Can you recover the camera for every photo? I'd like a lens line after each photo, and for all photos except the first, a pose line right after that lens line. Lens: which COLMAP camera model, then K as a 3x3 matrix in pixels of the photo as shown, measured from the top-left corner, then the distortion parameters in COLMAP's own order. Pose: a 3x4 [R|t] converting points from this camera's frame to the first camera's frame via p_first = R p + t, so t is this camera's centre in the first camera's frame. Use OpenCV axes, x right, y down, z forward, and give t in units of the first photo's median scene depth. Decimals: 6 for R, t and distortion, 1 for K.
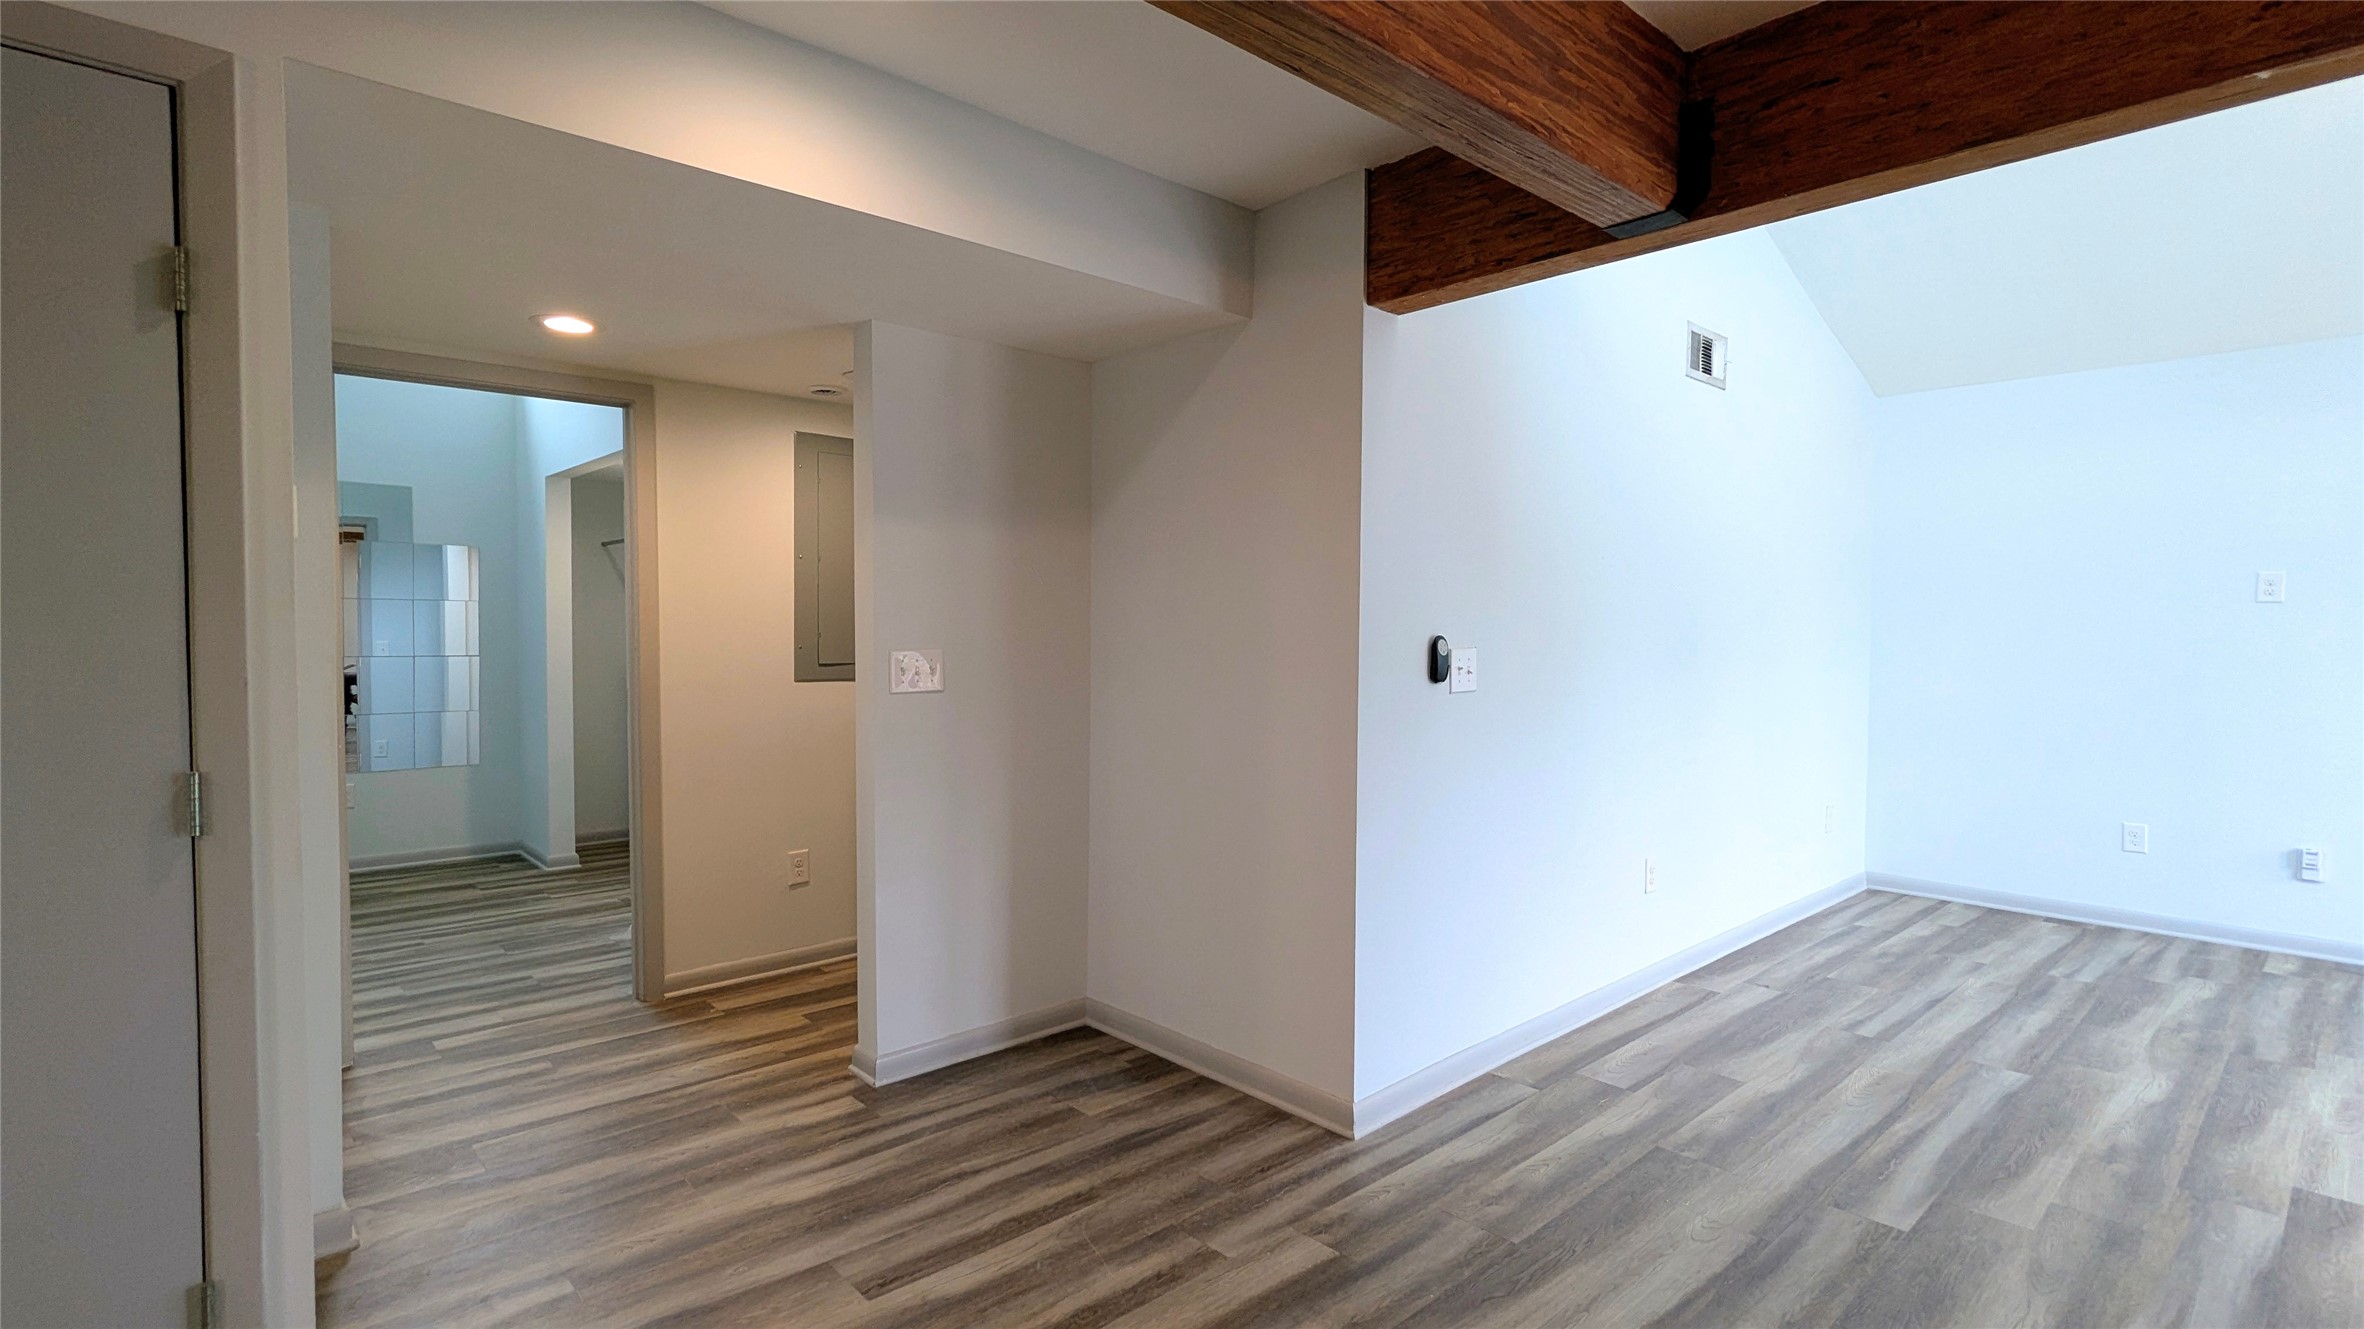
lens RADIAL K [[1119.4, 0, 1174.1], [0, 1119.4, 658.6], [0, 0, 1]] dist [-0.004260, 0.003801]
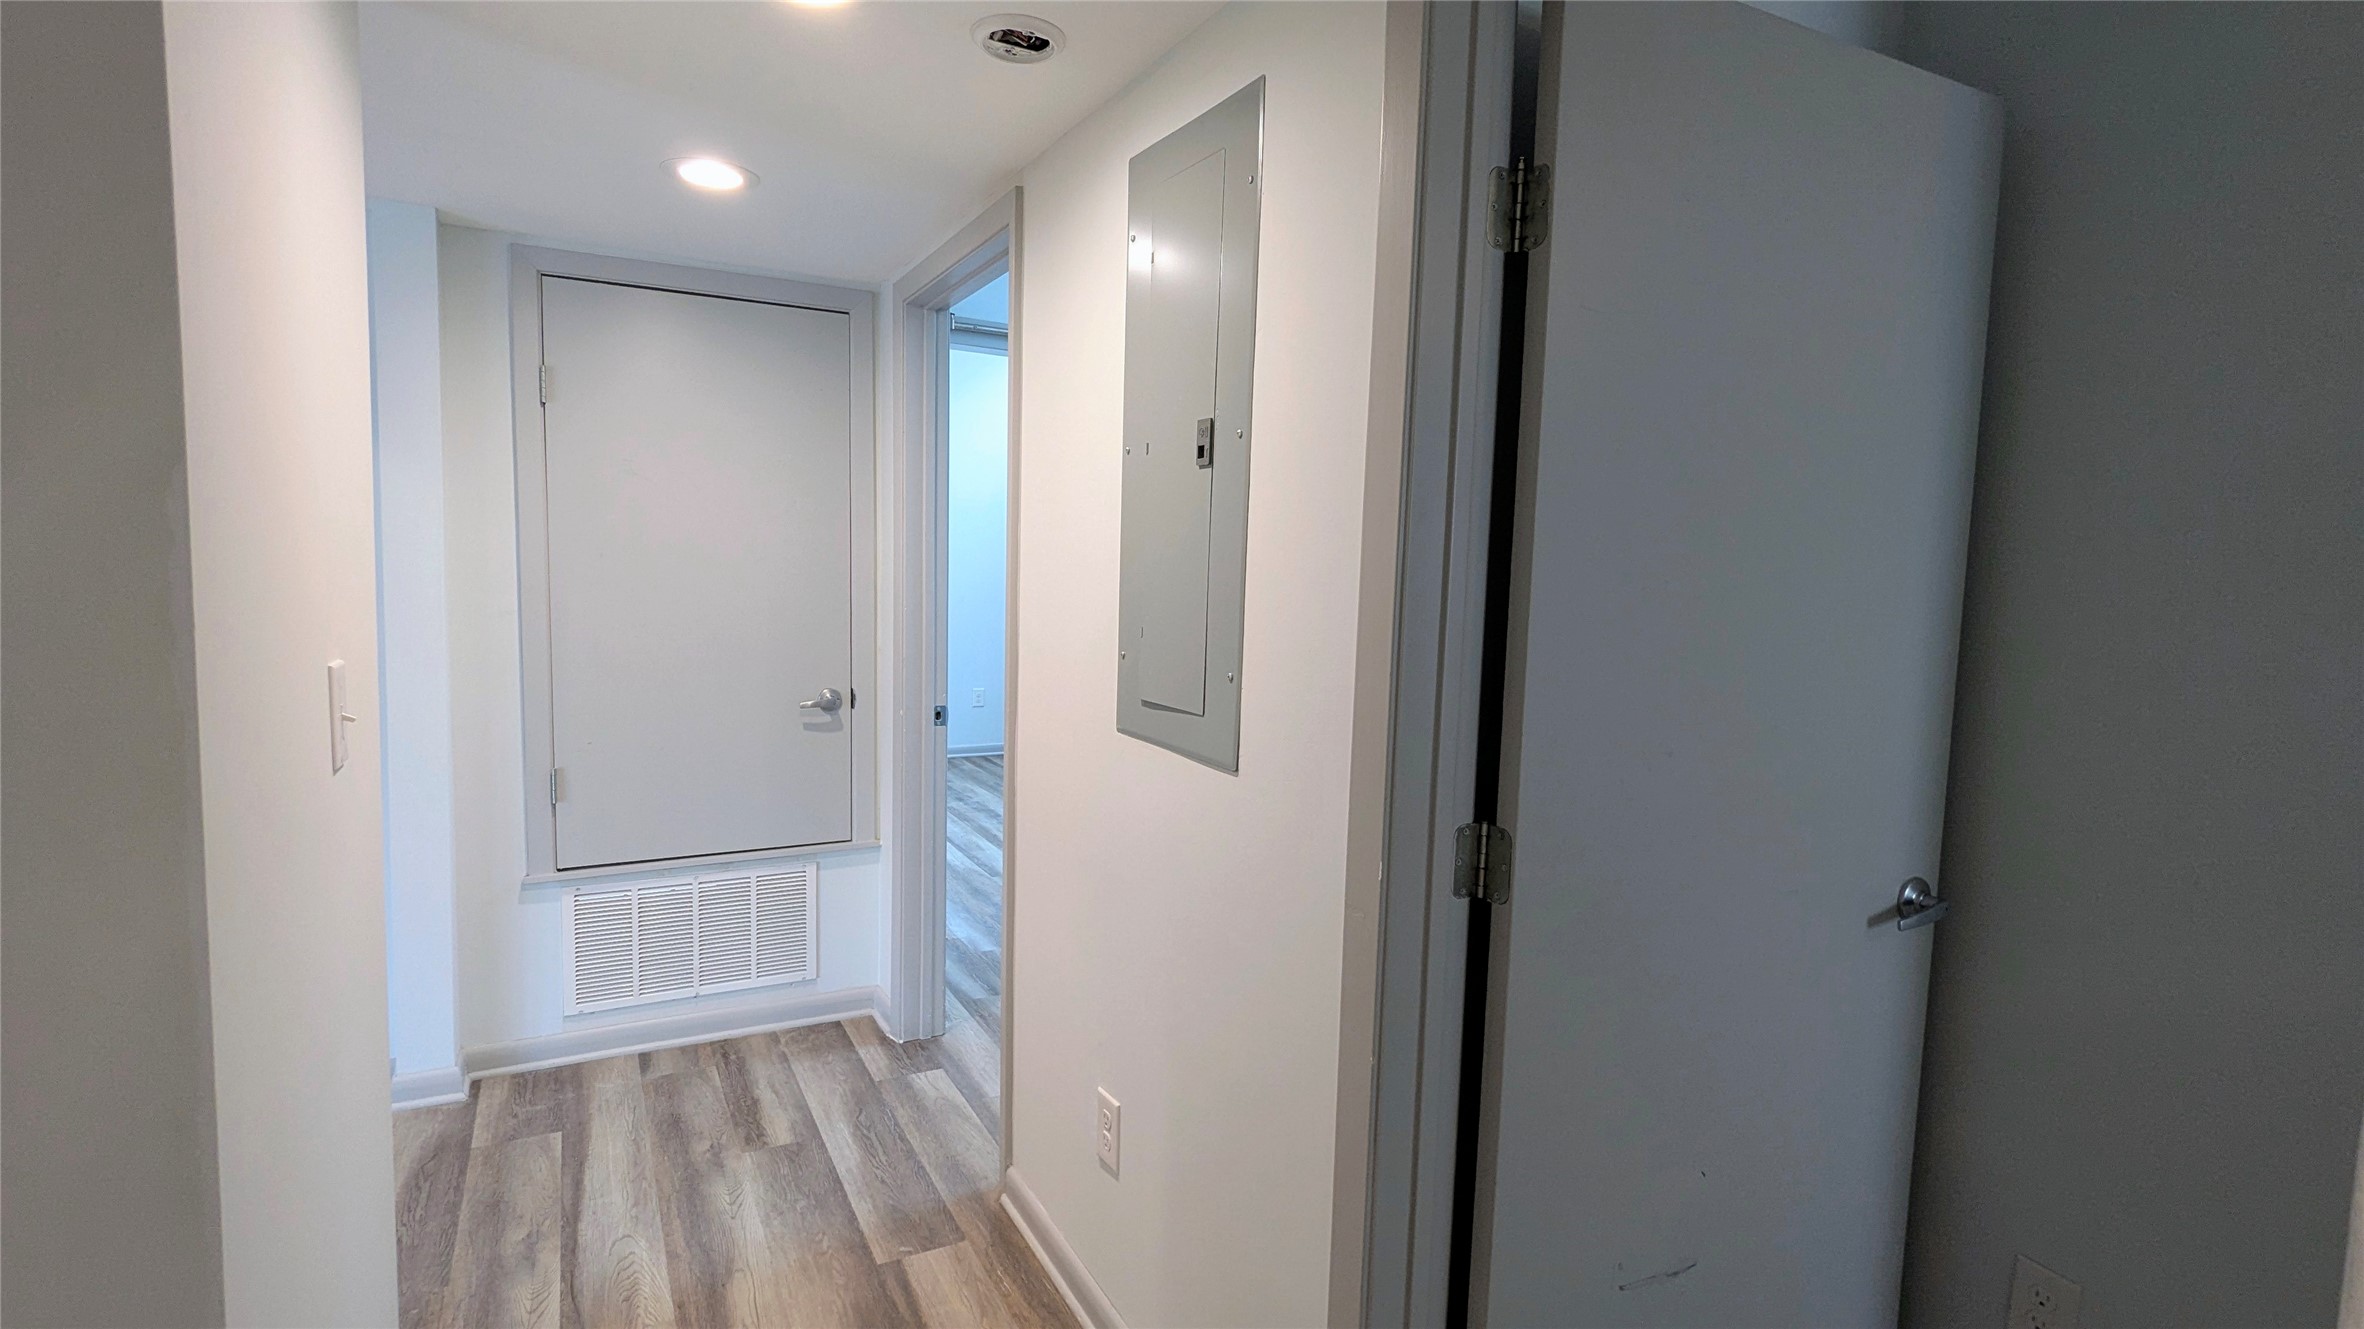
lens RADIAL K [[1119.4, 0, 1177.8], [0, 1119.4, 660.9], [0, 0, 1]] dist [-0.004260, 0.003801]
pose [[-0.239089, 0.079593, -0.967730, 0.119488], [-0.047832, 0.994459, 0.093609, -0.067749], [0.969819, 0.068670, -0.233957, 1.512370]]
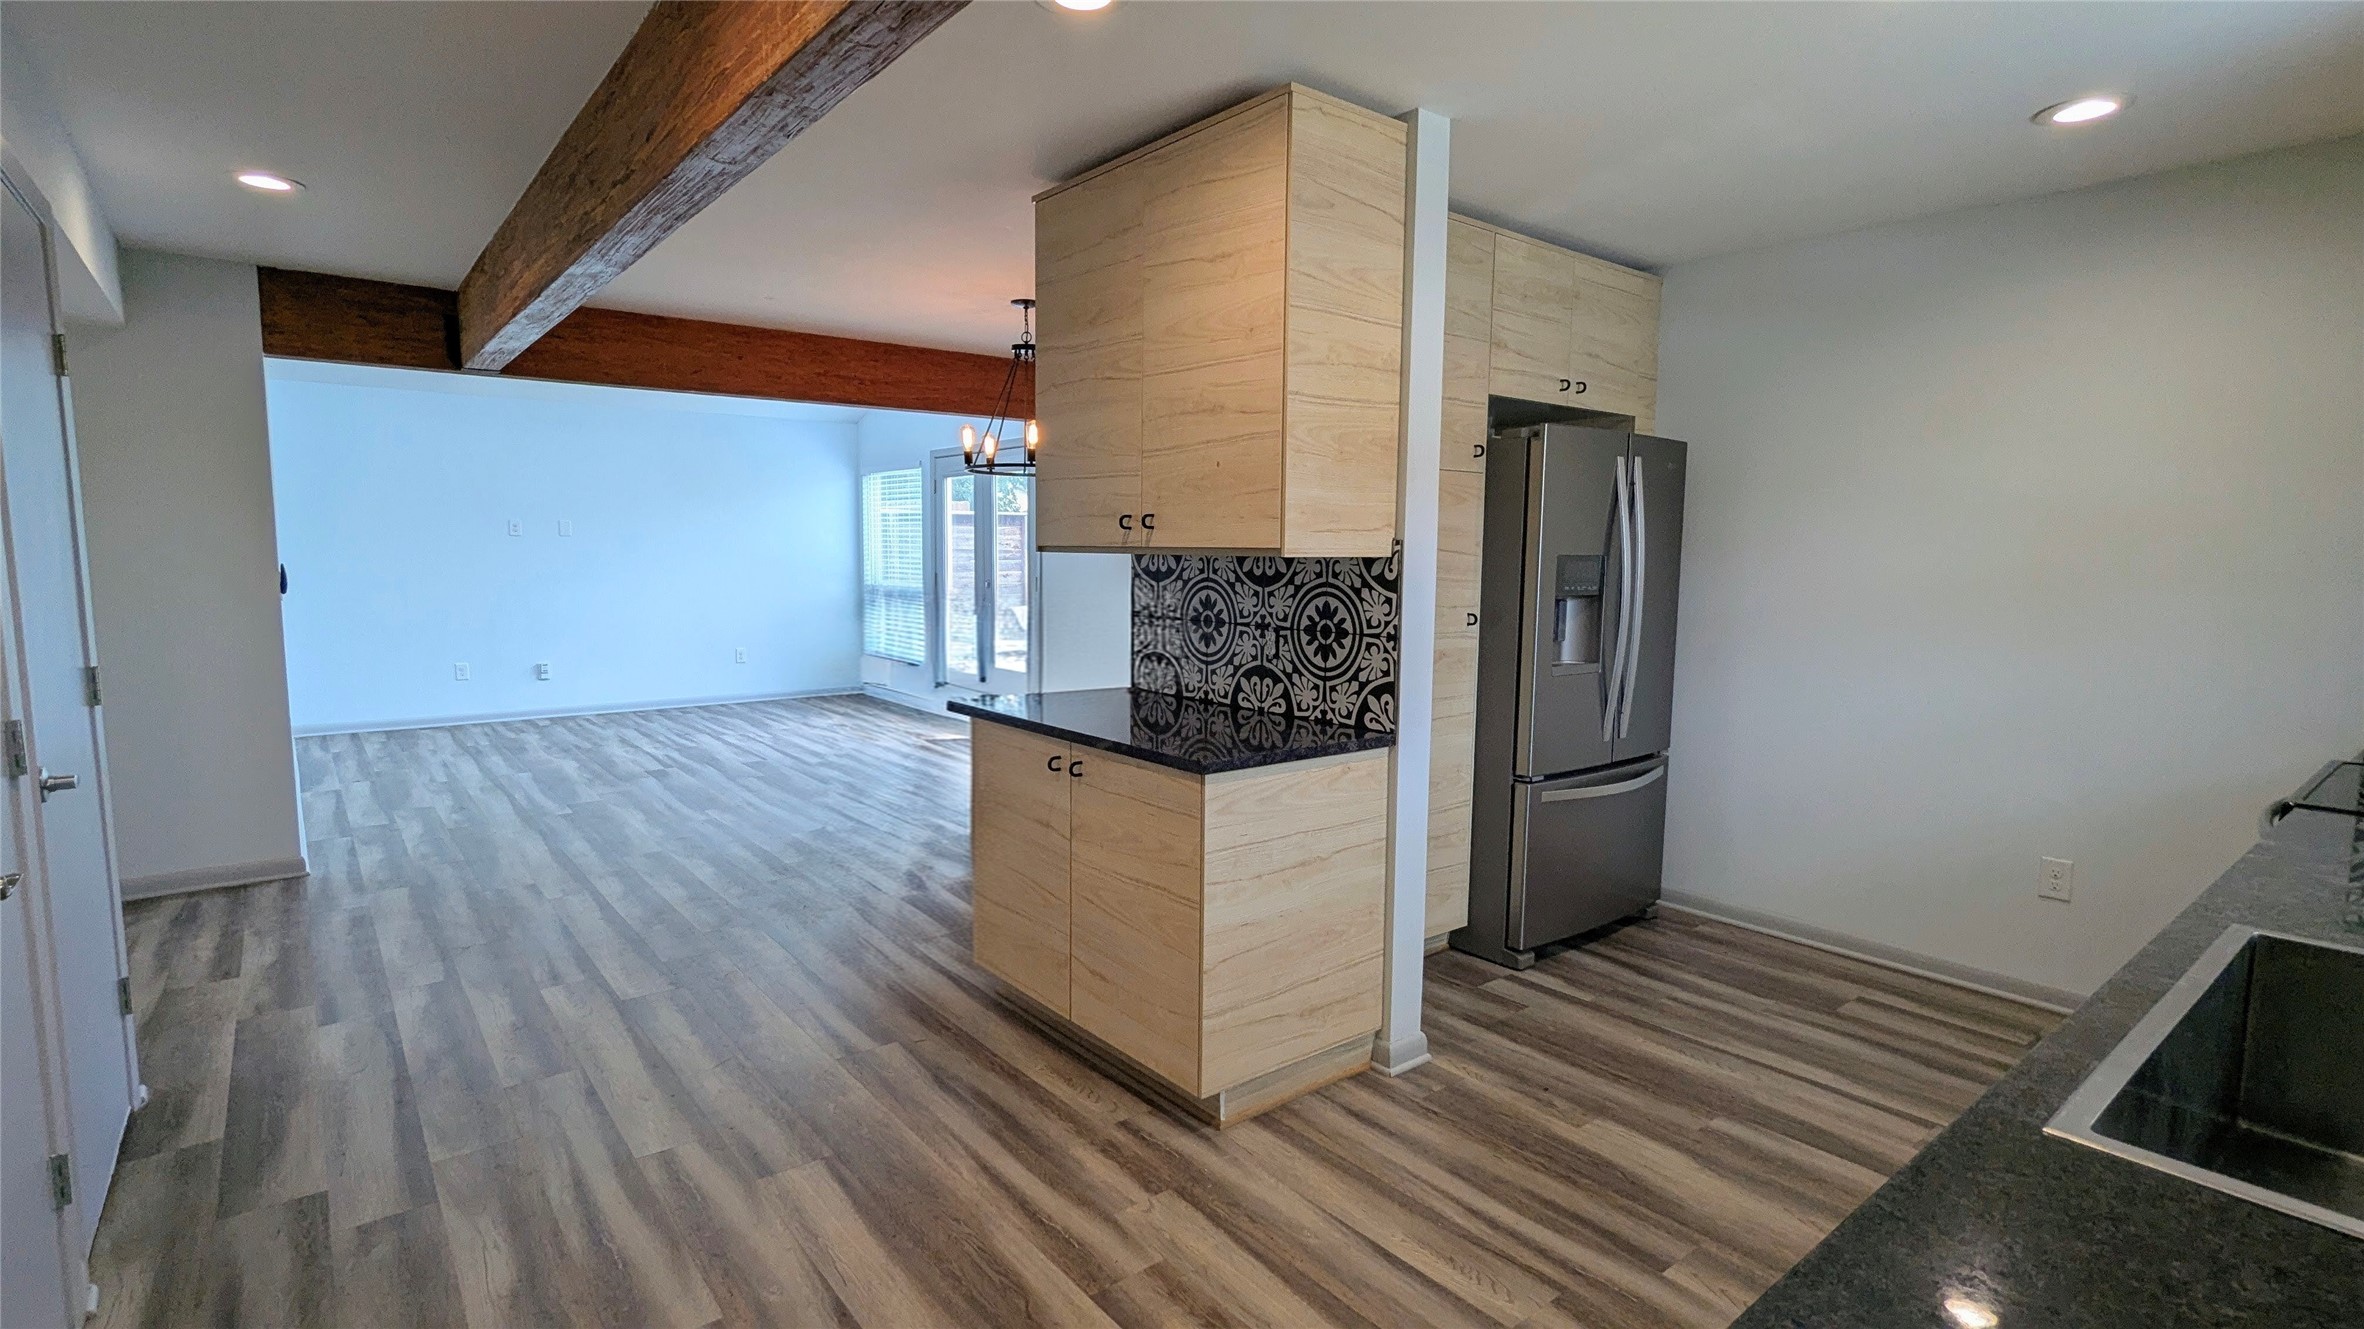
lens RADIAL K [[1119.4, 0, 1184.4], [0, 1119.4, 659.3], [0, 0, 1]] dist [-0.004260, 0.003801]
pose [[0.059933, -0.104300, 0.992738, -1.213253], [0.020496, 0.994445, 0.103242, -0.022197], [-0.997992, 0.014159, 0.061738, -0.340077]]
